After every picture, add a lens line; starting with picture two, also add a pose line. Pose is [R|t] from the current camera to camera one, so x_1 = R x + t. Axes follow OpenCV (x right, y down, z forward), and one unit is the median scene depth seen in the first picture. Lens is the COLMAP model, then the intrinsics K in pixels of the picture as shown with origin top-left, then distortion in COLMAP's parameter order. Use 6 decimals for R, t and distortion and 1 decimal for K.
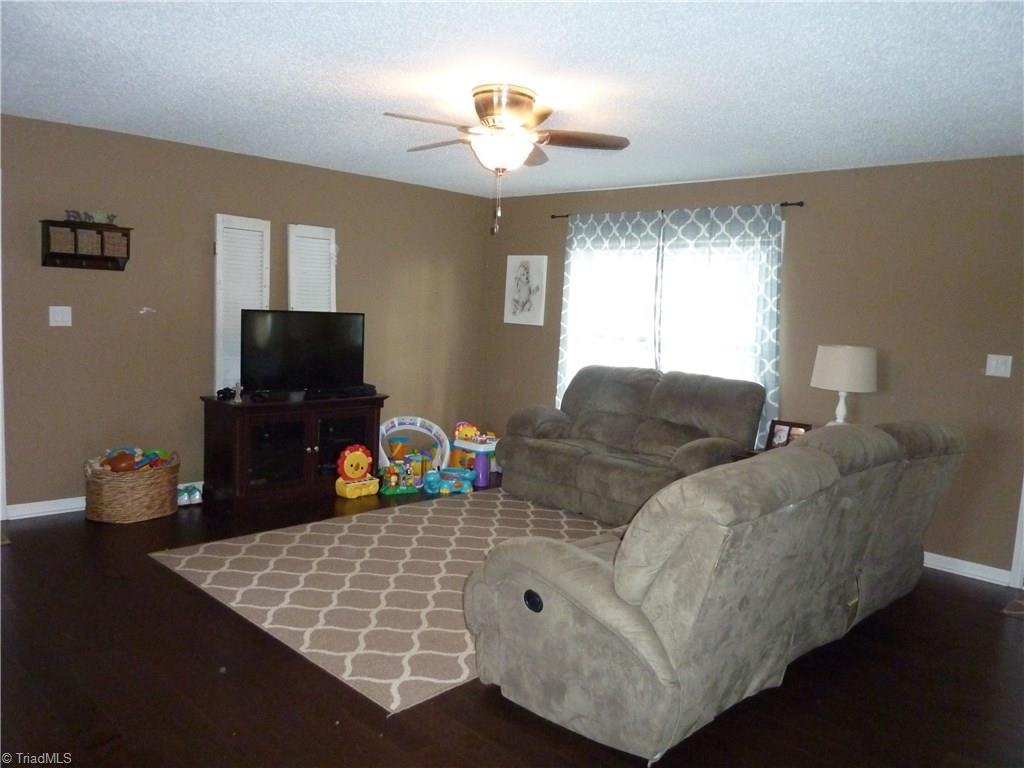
lens RADIAL K [[801.3, 0, 512.0], [0, 801.3, 384.0], [0, 0, 1]] dist [-0.034350, -0.001514]
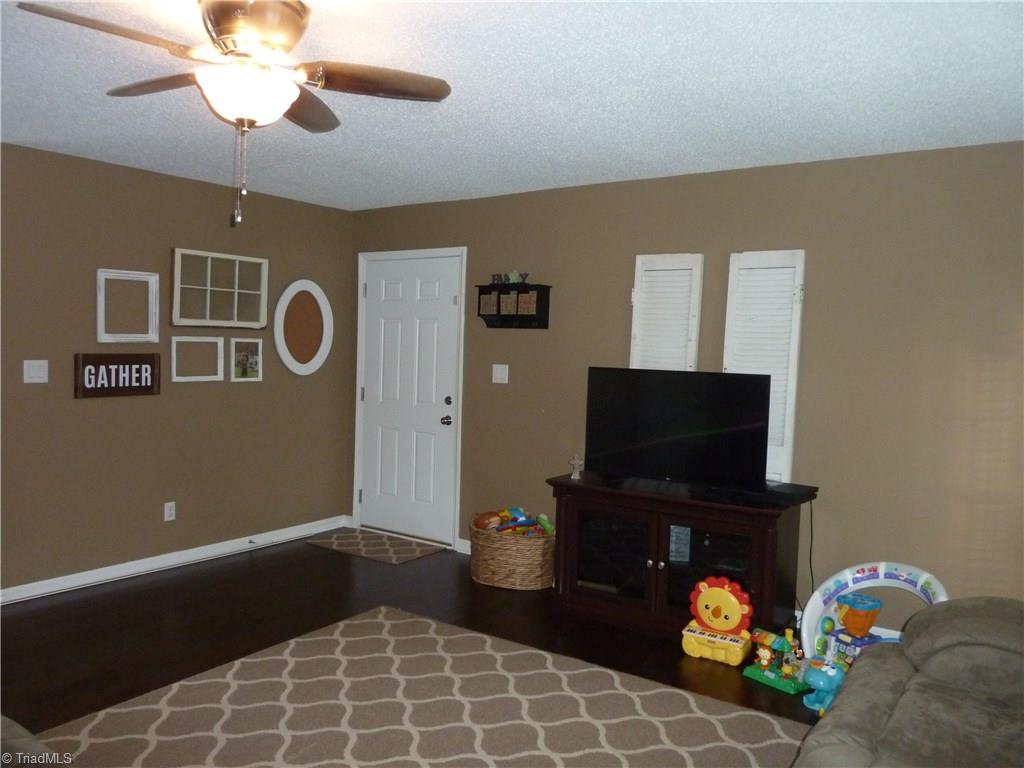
lens RADIAL K [[801.3, 0, 512.0], [0, 801.3, 384.0], [0, 0, 1]] dist [-0.034350, -0.001514]
pose [[0.135525, 0.024210, -0.990478, 0.433428], [-0.101812, 0.994749, 0.010383, -0.073041], [0.985529, 0.099435, 0.137278, 0.749654]]
